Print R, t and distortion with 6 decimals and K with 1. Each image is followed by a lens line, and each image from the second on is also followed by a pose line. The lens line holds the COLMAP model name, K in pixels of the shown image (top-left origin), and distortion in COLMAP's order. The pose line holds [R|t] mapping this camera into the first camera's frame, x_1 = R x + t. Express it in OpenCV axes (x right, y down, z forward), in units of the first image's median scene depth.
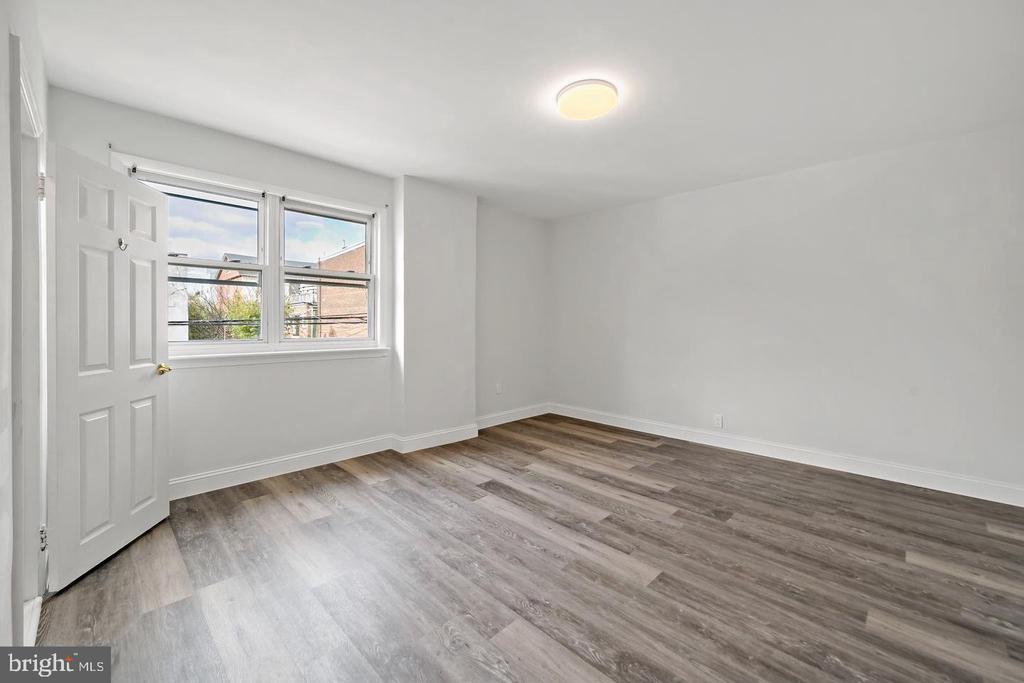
lens RADIAL K [[414.6, 0, 483.2], [0, 414.6, 317.9], [0, 0, 1]] dist [0.002829, 0.000757]
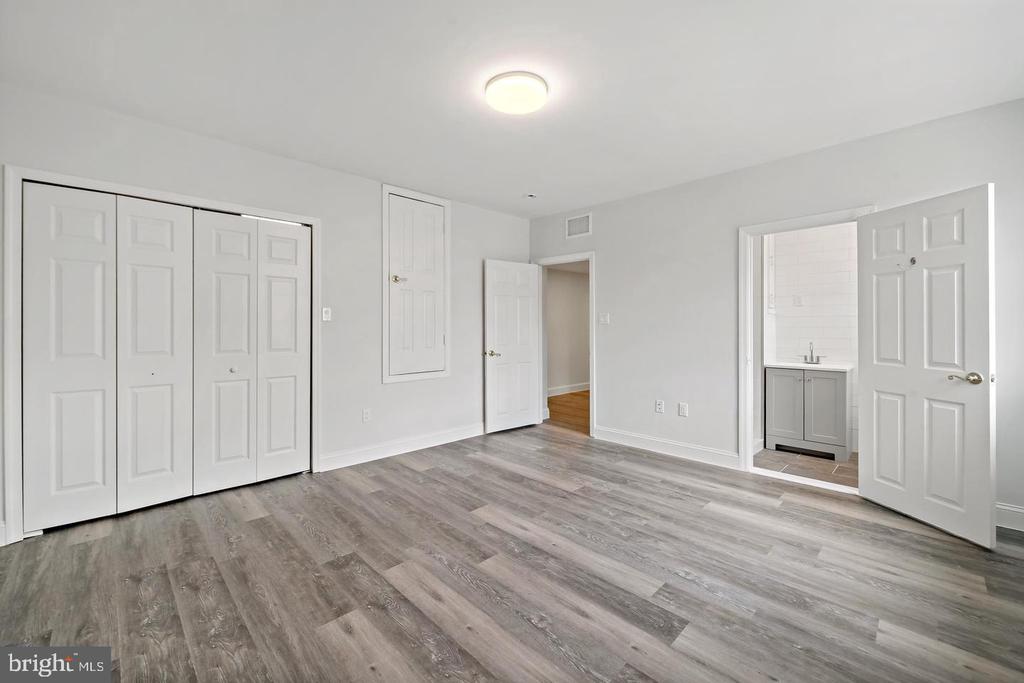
lens RADIAL K [[414.6, 0, 489.8], [0, 414.6, 329.8], [0, 0, 1]] dist [0.002829, 0.000757]
pose [[-0.999955, -0.005569, -0.007742, 0.324836], [-0.005536, 0.999976, -0.004228, 0.026253], [0.007766, -0.004185, -0.999961, 1.992417]]
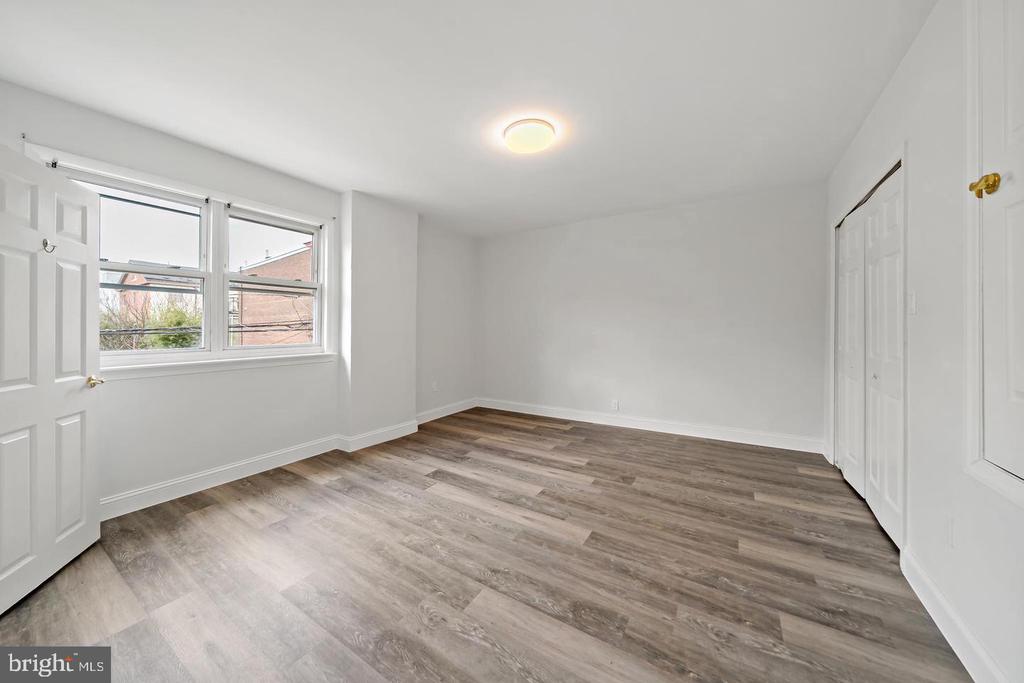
lens RADIAL K [[366.6, 0, 481.2], [0, 366.6, 323.6], [0, 0, 1]] dist [-0.000327, 0.000489]
pose [[0.977546, -0.008449, 0.210553, -0.092449], [0.008781, 0.999961, -0.000642, 0.001416], [-0.210539, 0.002476, 0.977582, 0.015516]]
